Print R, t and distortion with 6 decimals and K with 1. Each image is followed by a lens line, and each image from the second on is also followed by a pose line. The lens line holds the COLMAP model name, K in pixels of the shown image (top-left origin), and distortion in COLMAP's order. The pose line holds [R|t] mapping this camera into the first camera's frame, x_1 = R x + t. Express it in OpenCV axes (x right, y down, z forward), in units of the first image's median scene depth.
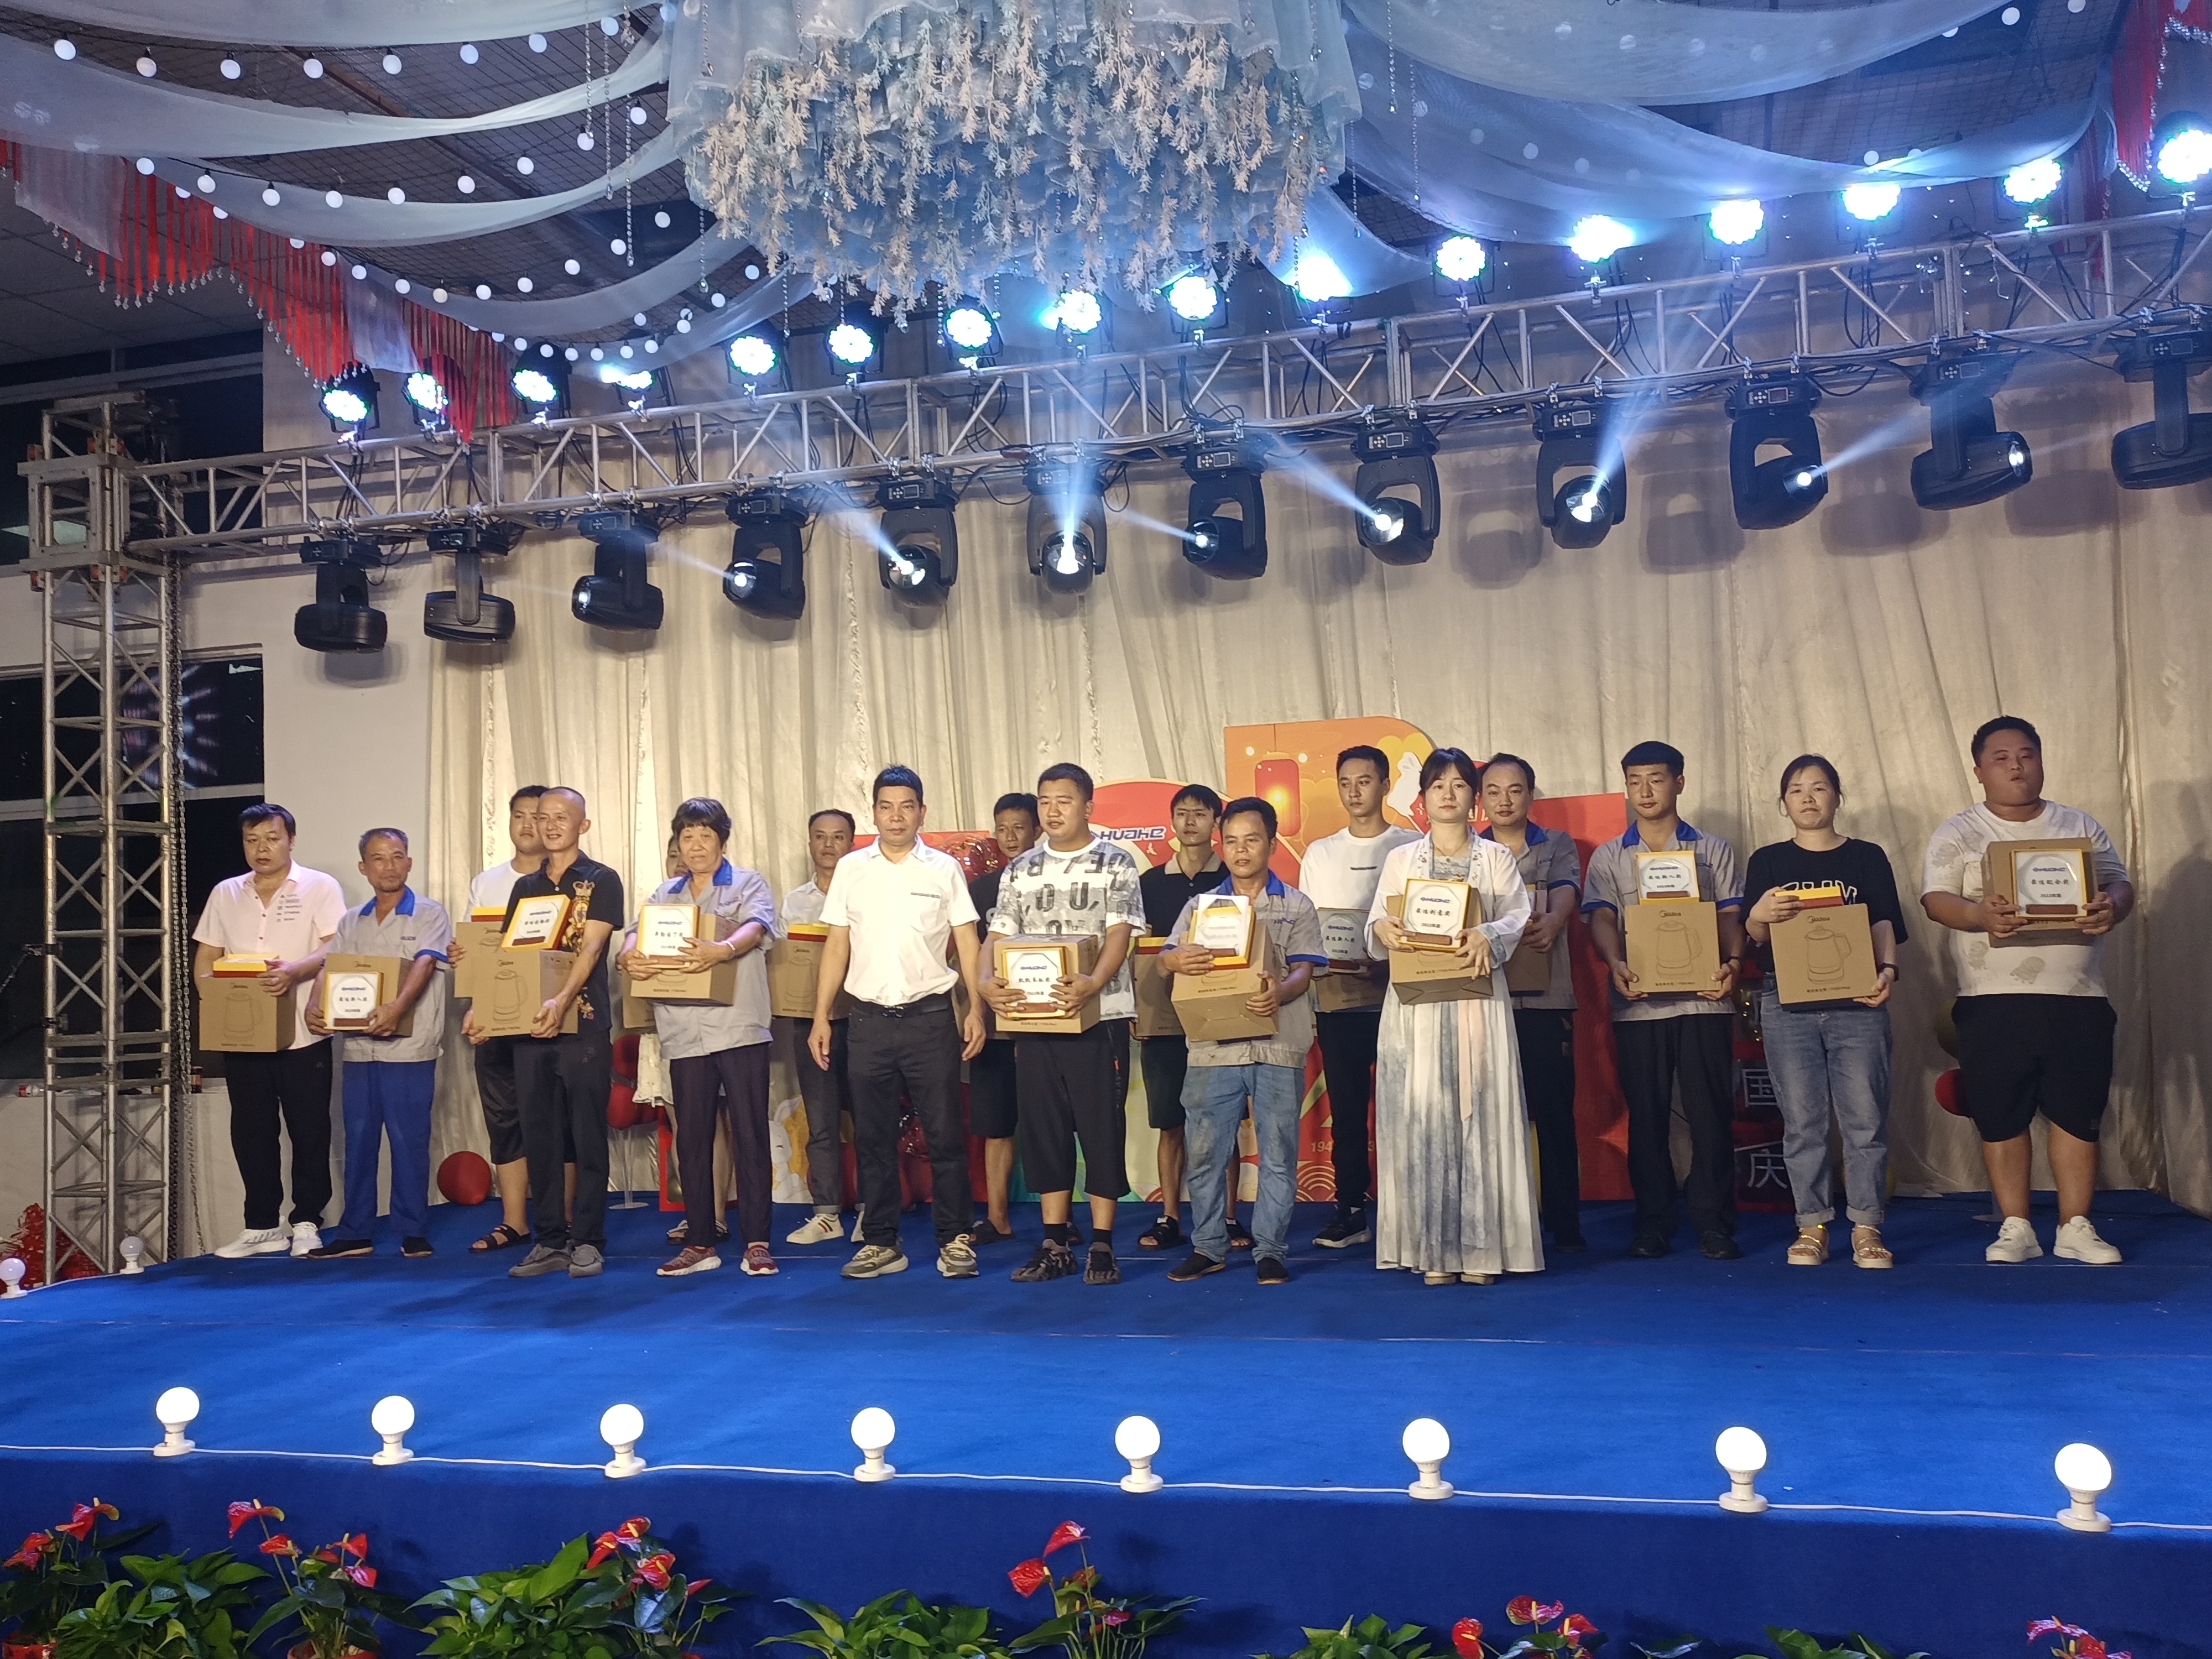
lens RADIAL K [[2020.3, 0, 1094.4], [0, 2020.3, 841.7], [0, 0, 1]] dist [0.021697, 0.000000]
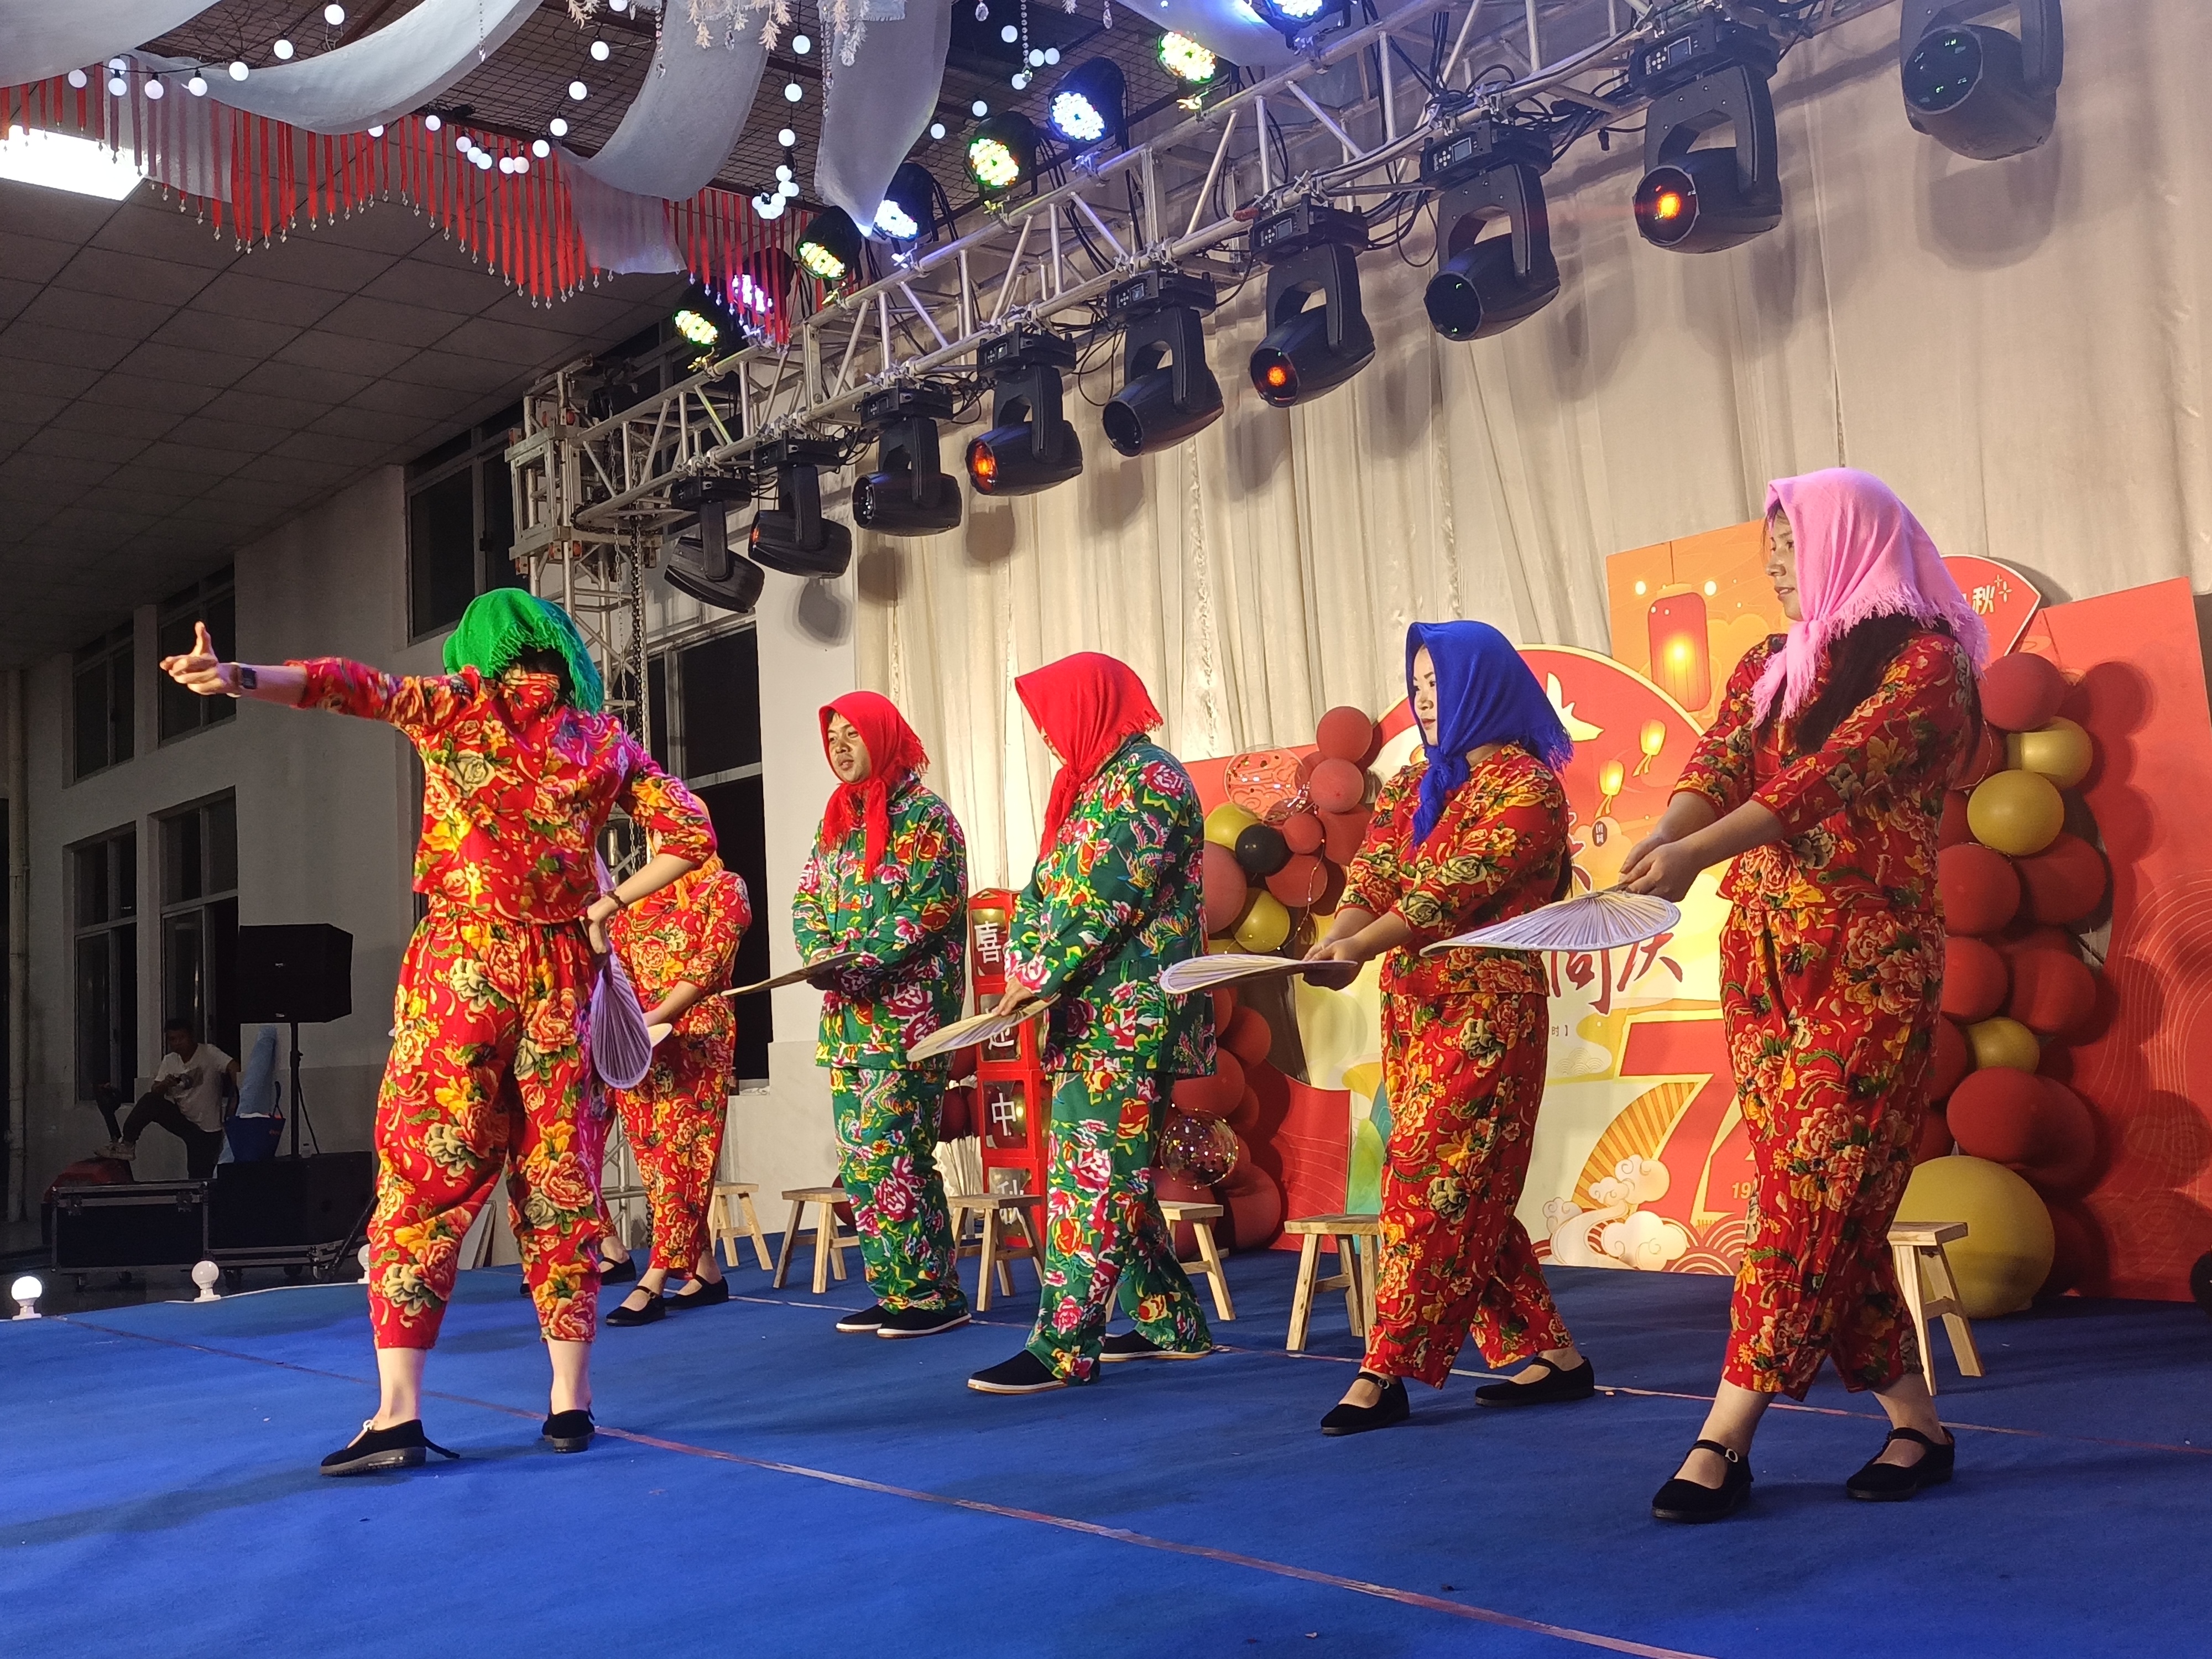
lens RADIAL K [[2240.5, 0, 1110.7], [0, 2240.5, 844.5], [0, 0, 1]] dist [0.028058, 0.000000]
pose [[0.822299, -0.055889, -0.566305, 0.369262], [0.058528, 0.998194, -0.013527, 0.041352], [0.566038, -0.022021, 0.824085, 0.317440]]
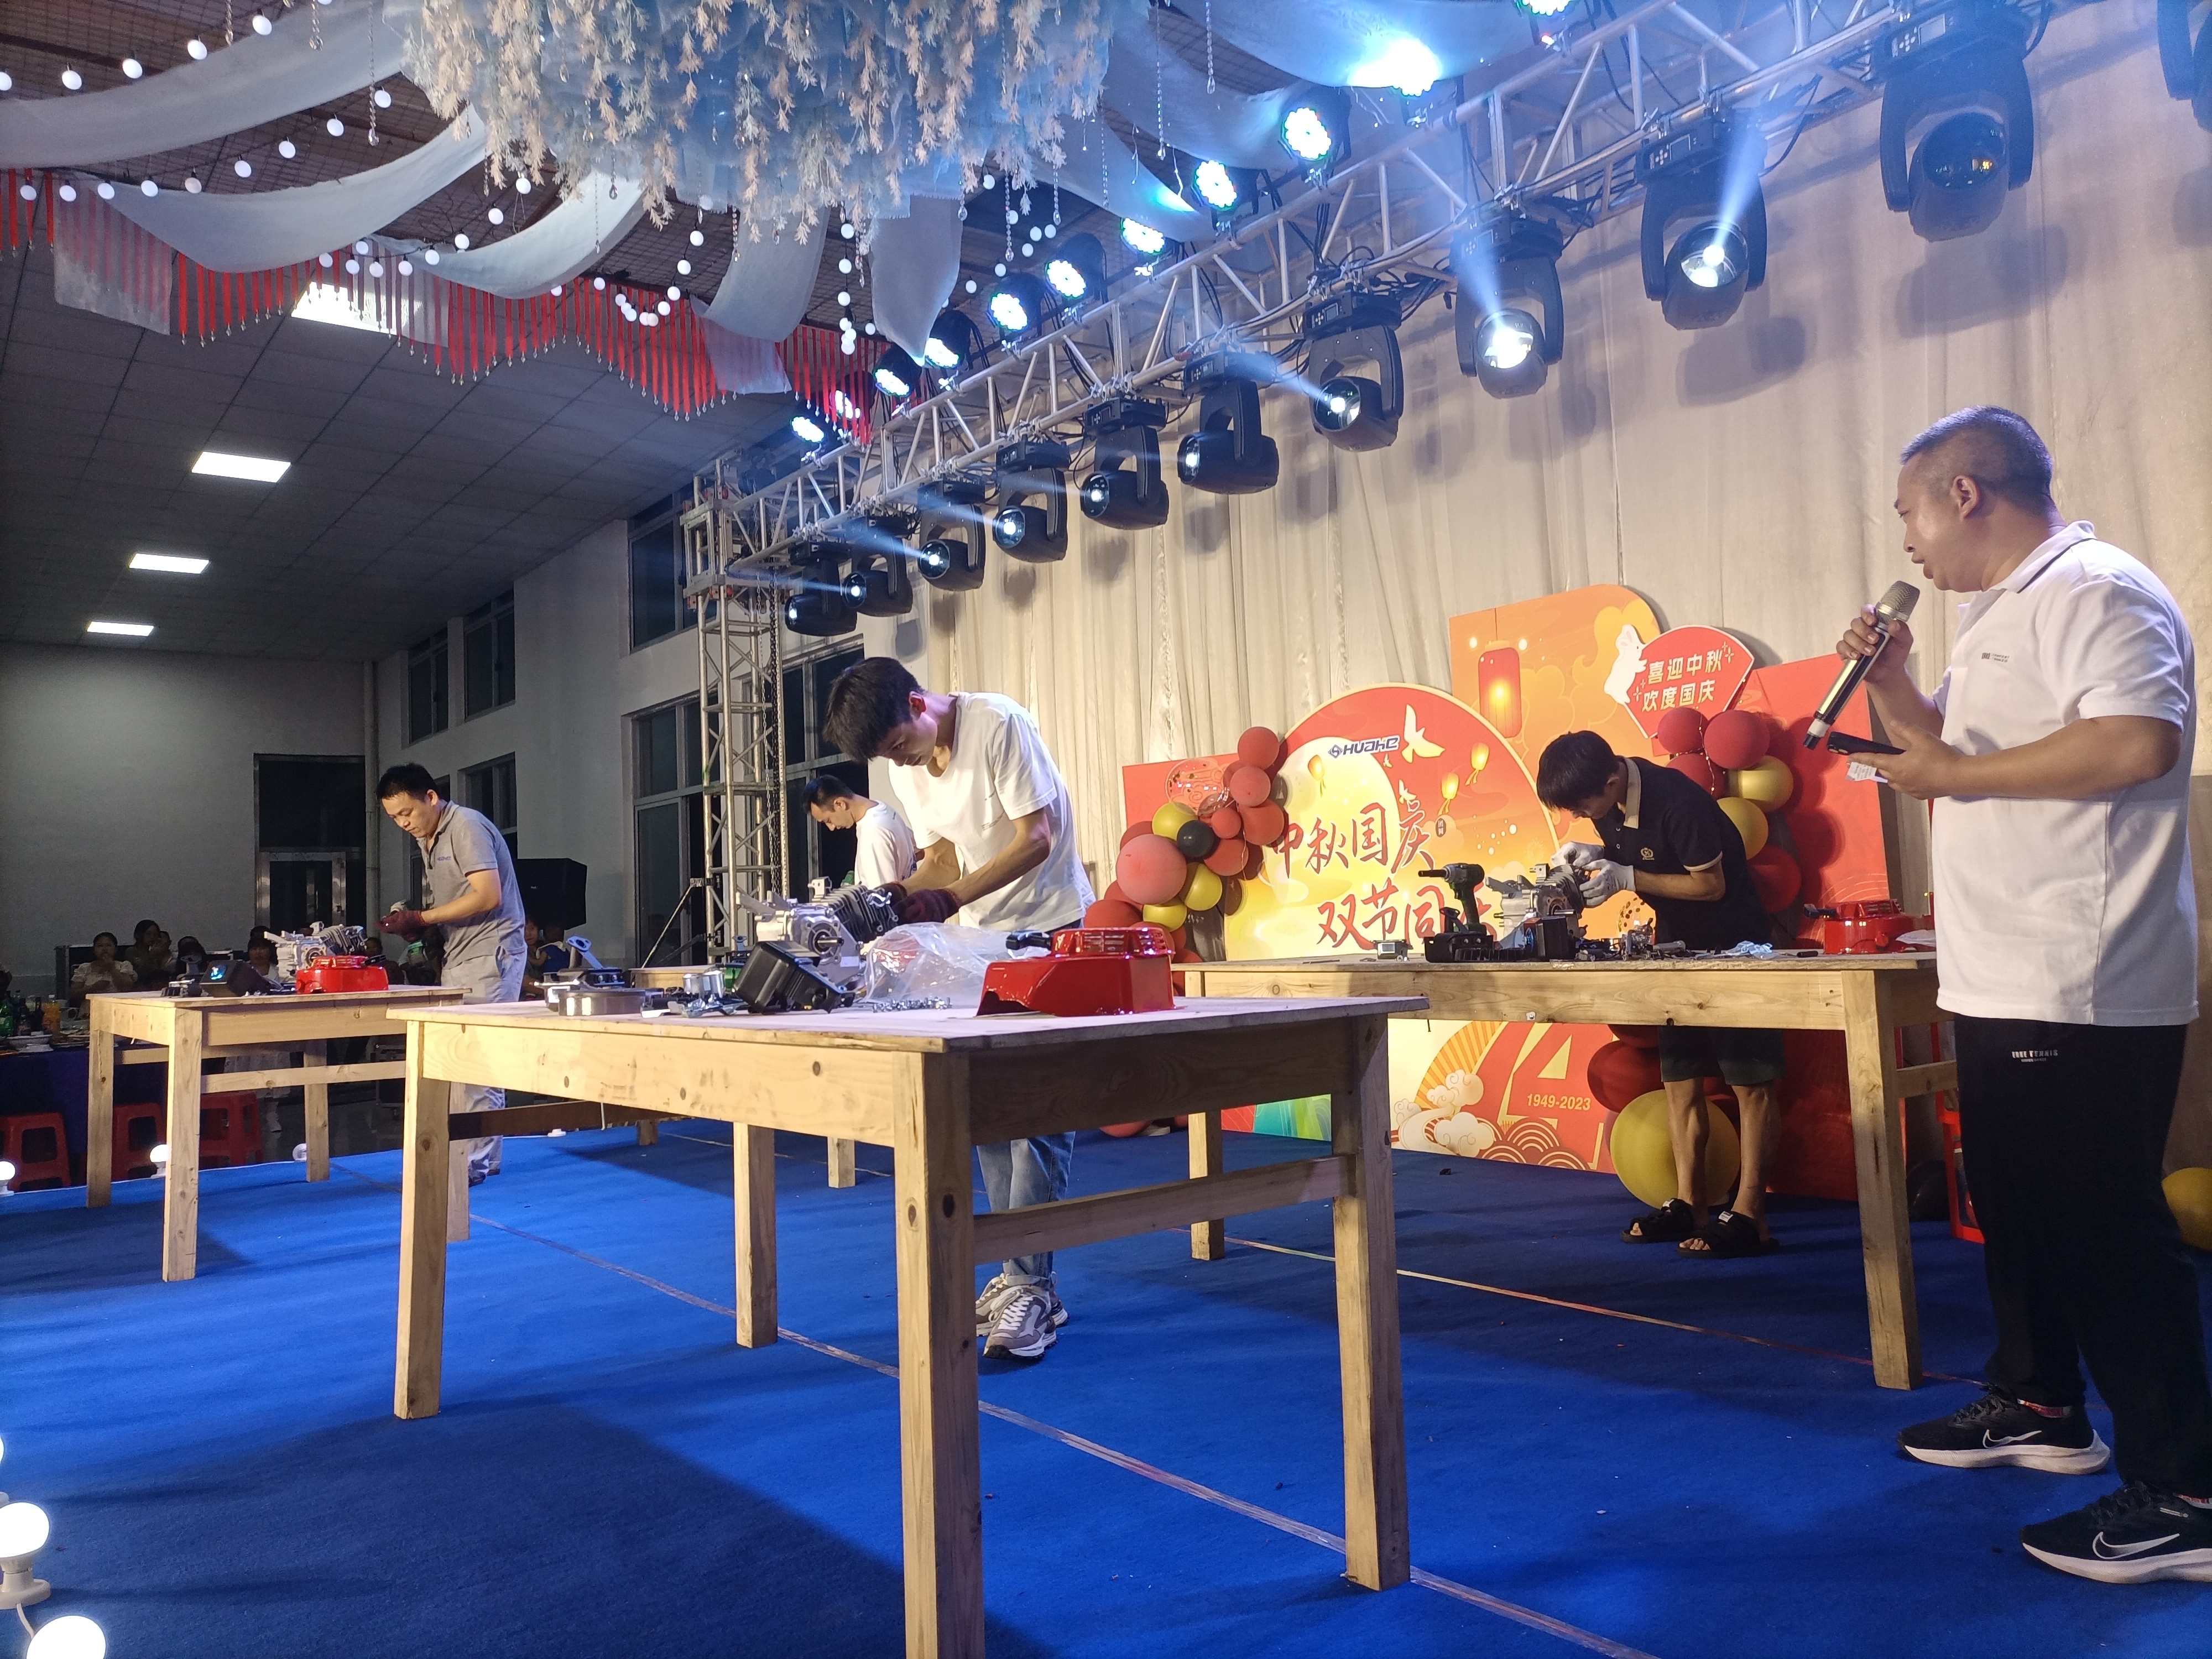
lens RADIAL K [[1666.2, 0, 1110.9], [0, 1666.2, 842.5], [0, 0, 1]] dist [0.028369, -0.007004]
pose [[0.788844, -0.025516, -0.614064, 0.420980], [0.049284, 0.998546, 0.021820, 0.019182], [0.612614, -0.047476, 0.788955, 0.356083]]
